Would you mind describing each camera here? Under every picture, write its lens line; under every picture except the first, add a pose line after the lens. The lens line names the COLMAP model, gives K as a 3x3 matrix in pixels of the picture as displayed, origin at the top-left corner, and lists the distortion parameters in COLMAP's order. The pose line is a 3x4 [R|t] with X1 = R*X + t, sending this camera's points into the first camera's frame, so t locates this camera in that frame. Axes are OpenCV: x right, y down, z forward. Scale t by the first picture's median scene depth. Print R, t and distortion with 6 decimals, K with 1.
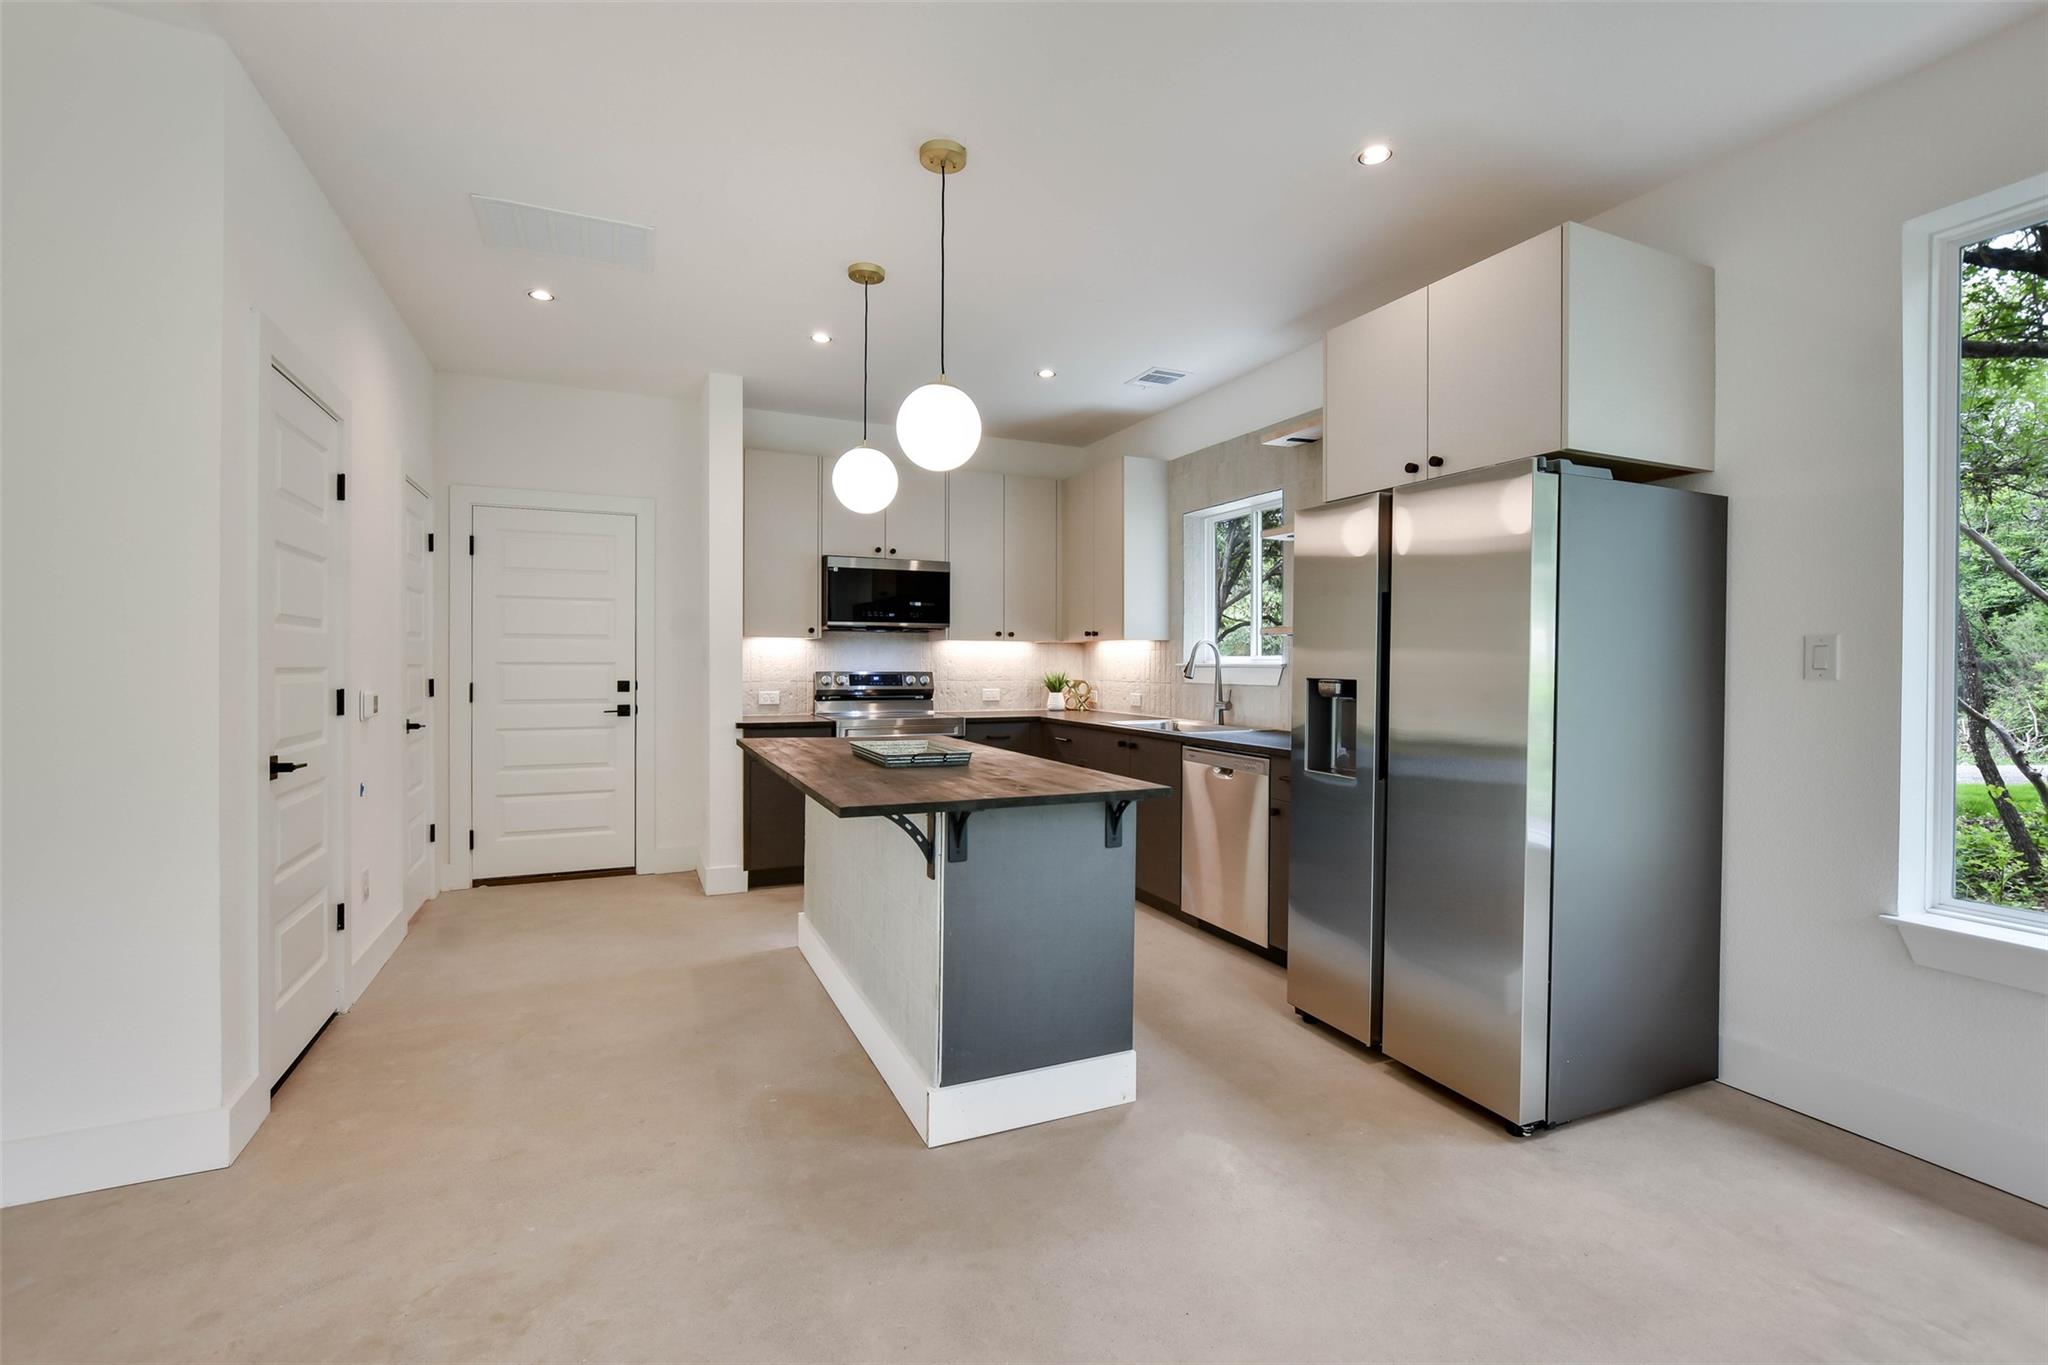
lens RADIAL K [[894.2, 0, 1022.3], [0, 894.2, 668.4], [0, 0, 1]] dist [-0.013398, 0.001141]
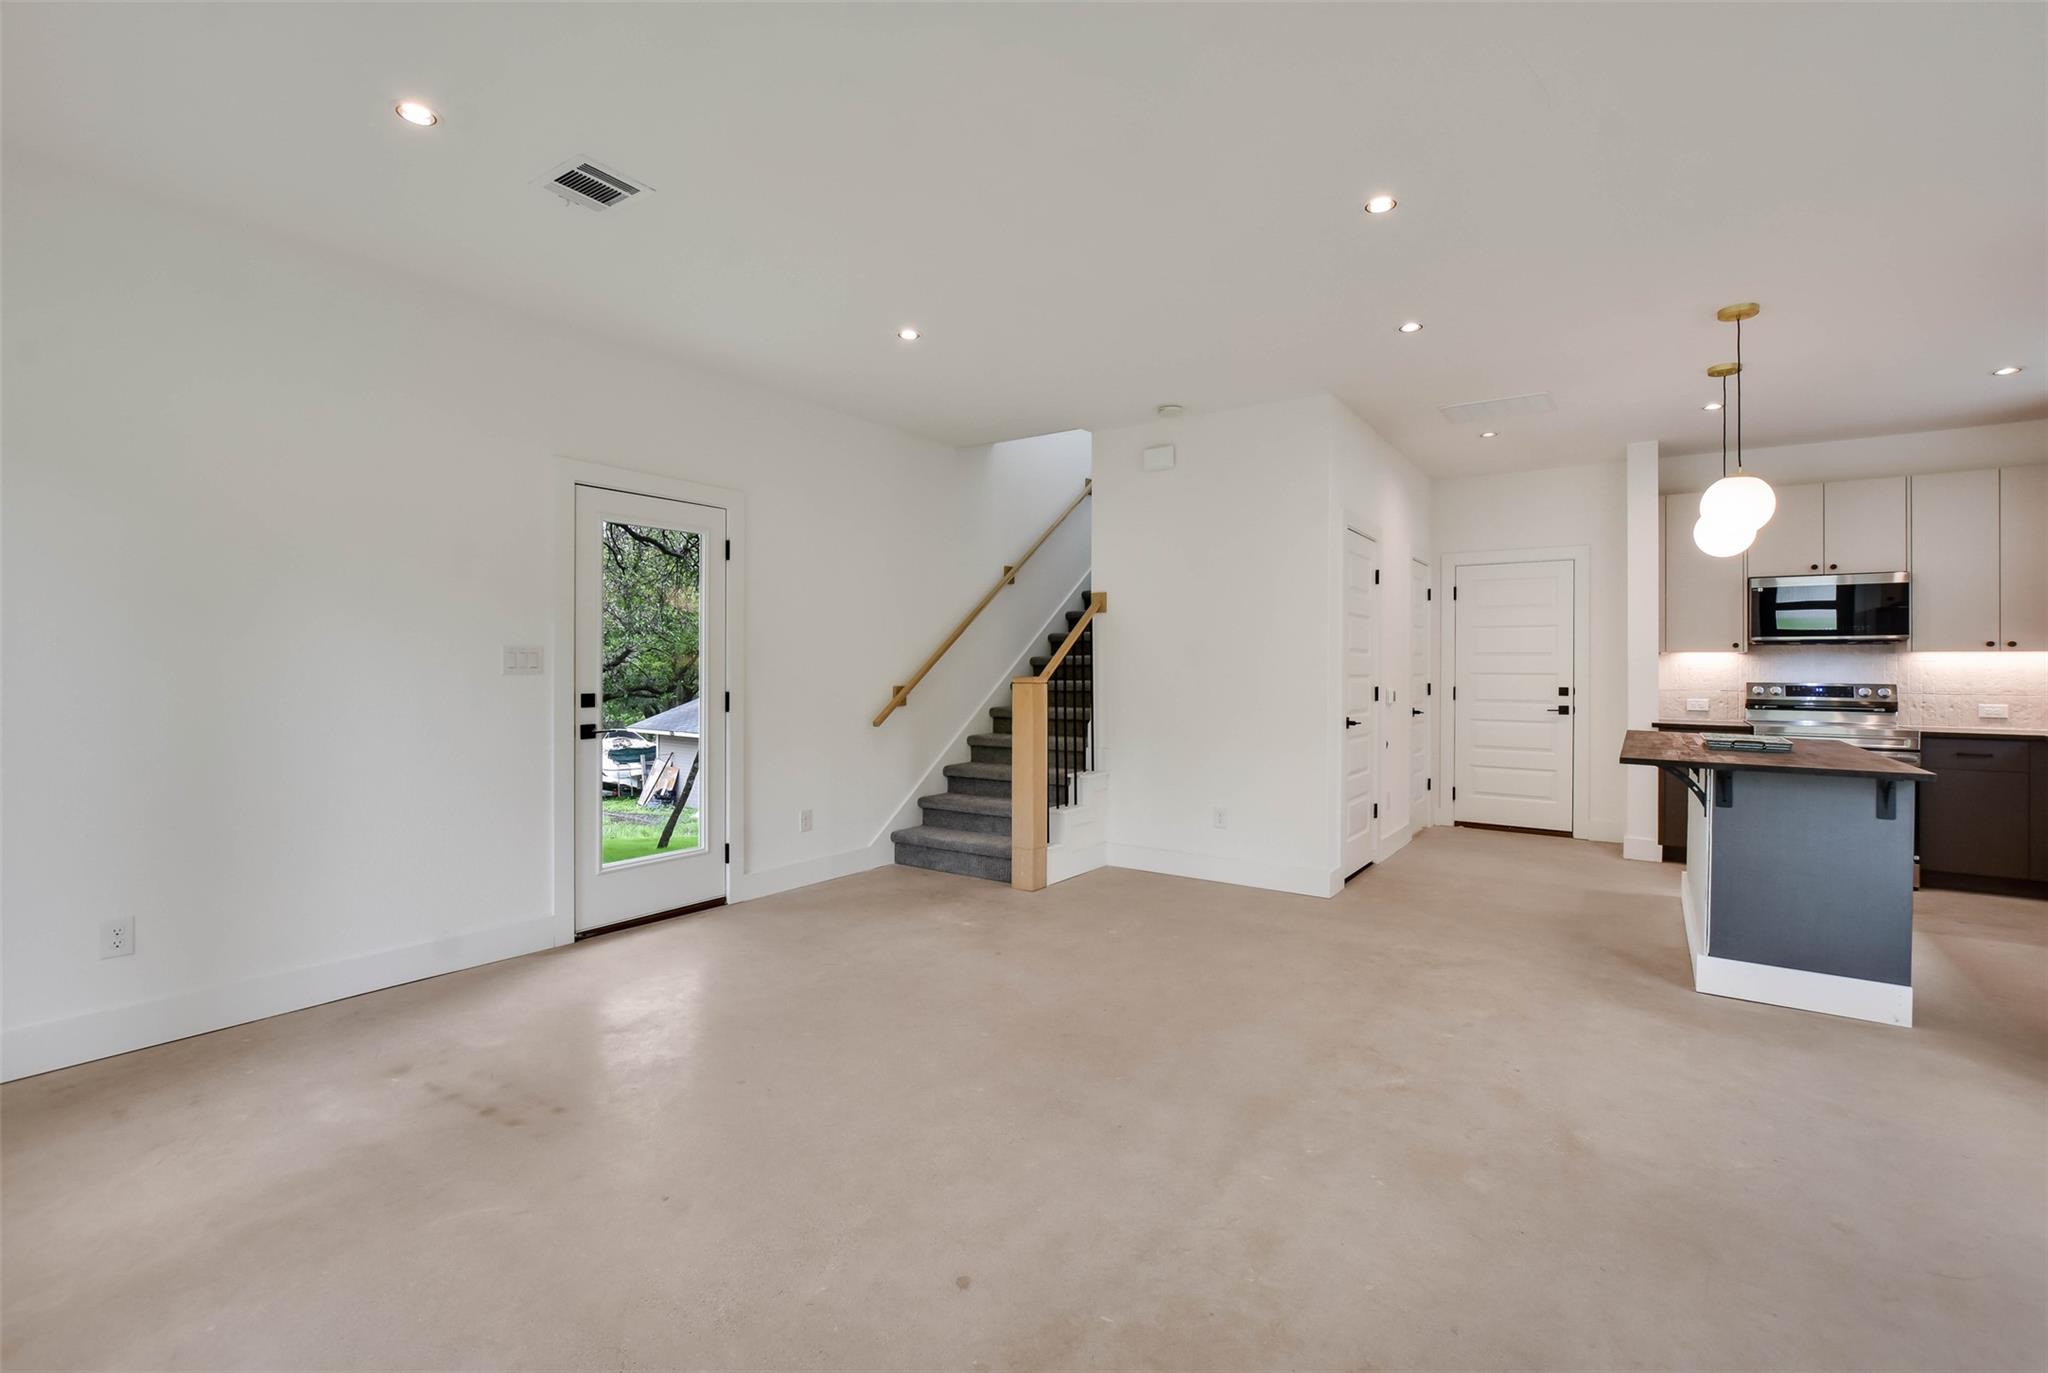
lens RADIAL K [[898.6, 0, 1025.8], [0, 898.6, 662.7], [0, 0, 1]] dist [-0.018232, 0.003056]
pose [[0.508707, -0.006375, -0.860916, 0.299867], [-0.010712, 0.999848, -0.013734, 0.004480], [0.860873, 0.016209, 0.508562, -0.371628]]
